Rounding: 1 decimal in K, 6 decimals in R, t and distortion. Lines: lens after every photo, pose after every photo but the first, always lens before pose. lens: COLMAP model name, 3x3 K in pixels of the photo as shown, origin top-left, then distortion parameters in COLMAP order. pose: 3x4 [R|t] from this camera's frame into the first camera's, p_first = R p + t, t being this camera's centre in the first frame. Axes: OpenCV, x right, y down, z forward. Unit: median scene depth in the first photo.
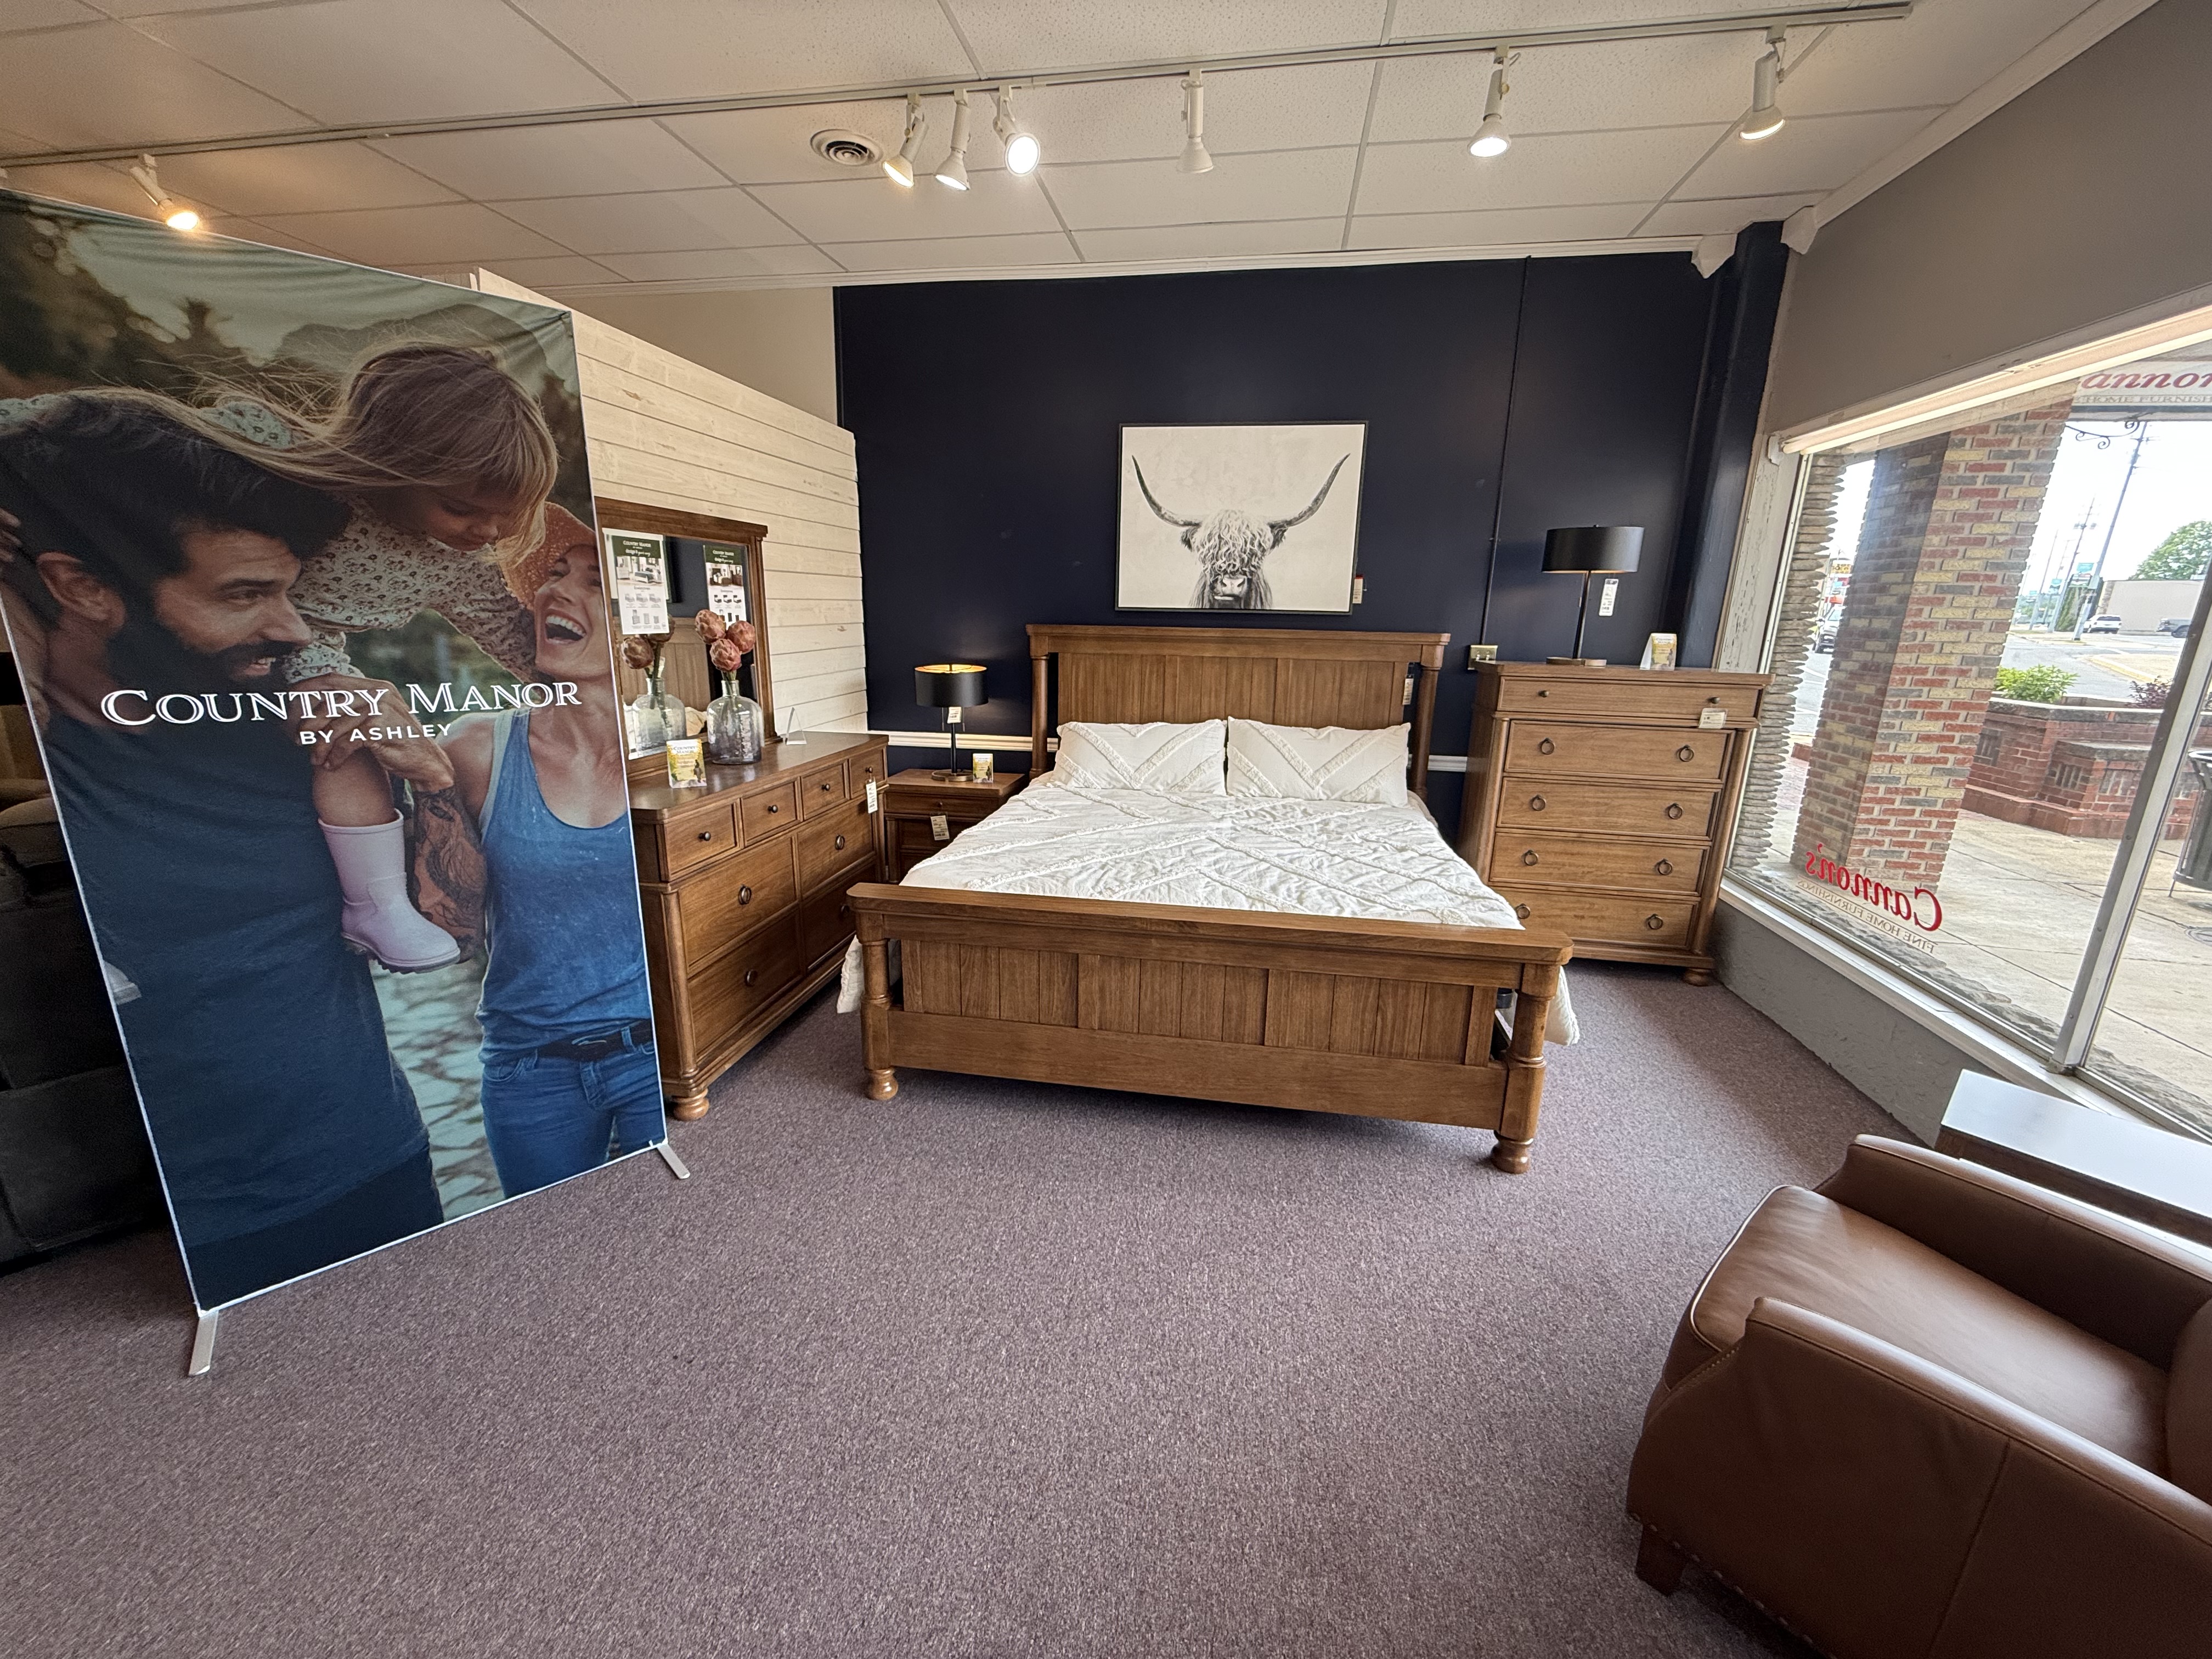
lens RADIAL K [[879.8, 0, 1102.7], [0, 879.8, 828.4], [0, 0, 1]] dist [-0.000593, 0.000215]
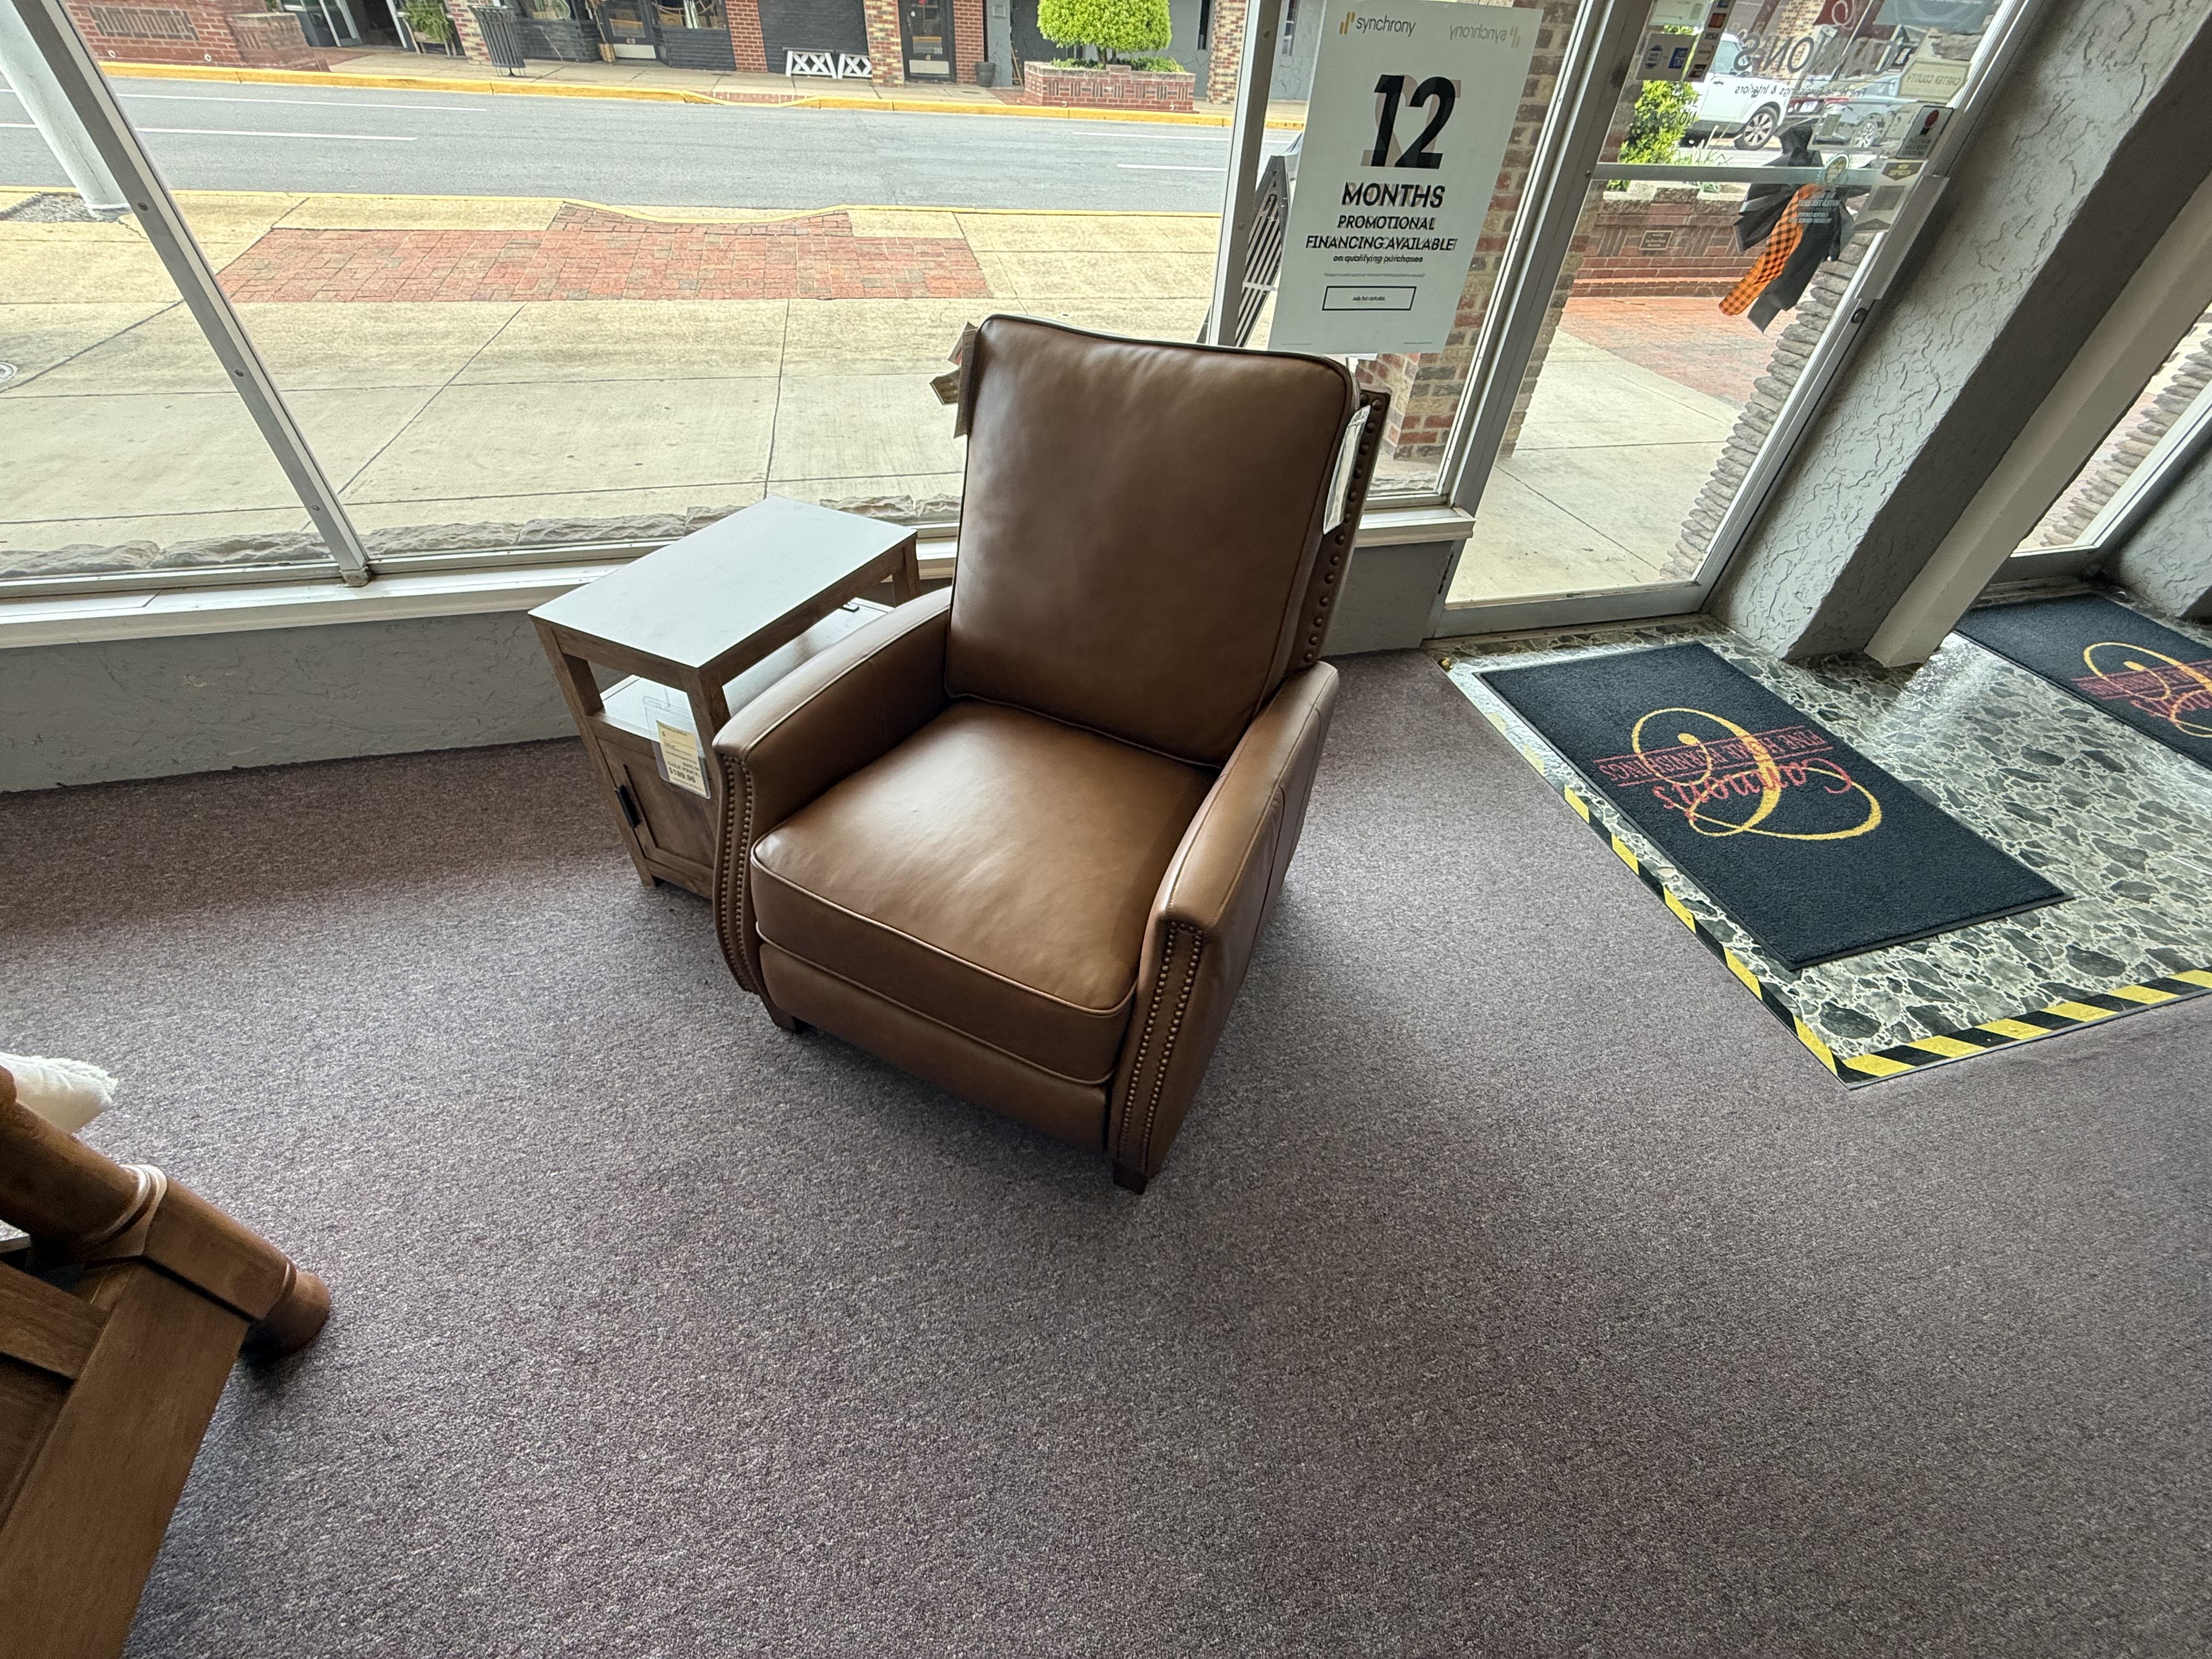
lens RADIAL K [[879.8, 0, 1108.1], [0, 879.8, 834.8], [0, 0, 1]] dist [-0.000593, 0.000215]
pose [[-0.412647, -0.652024, 0.636072, 0.165748], [0.167358, 0.632140, 0.756565, -0.059107], [-0.895385, 0.418646, -0.151730, 0.603599]]
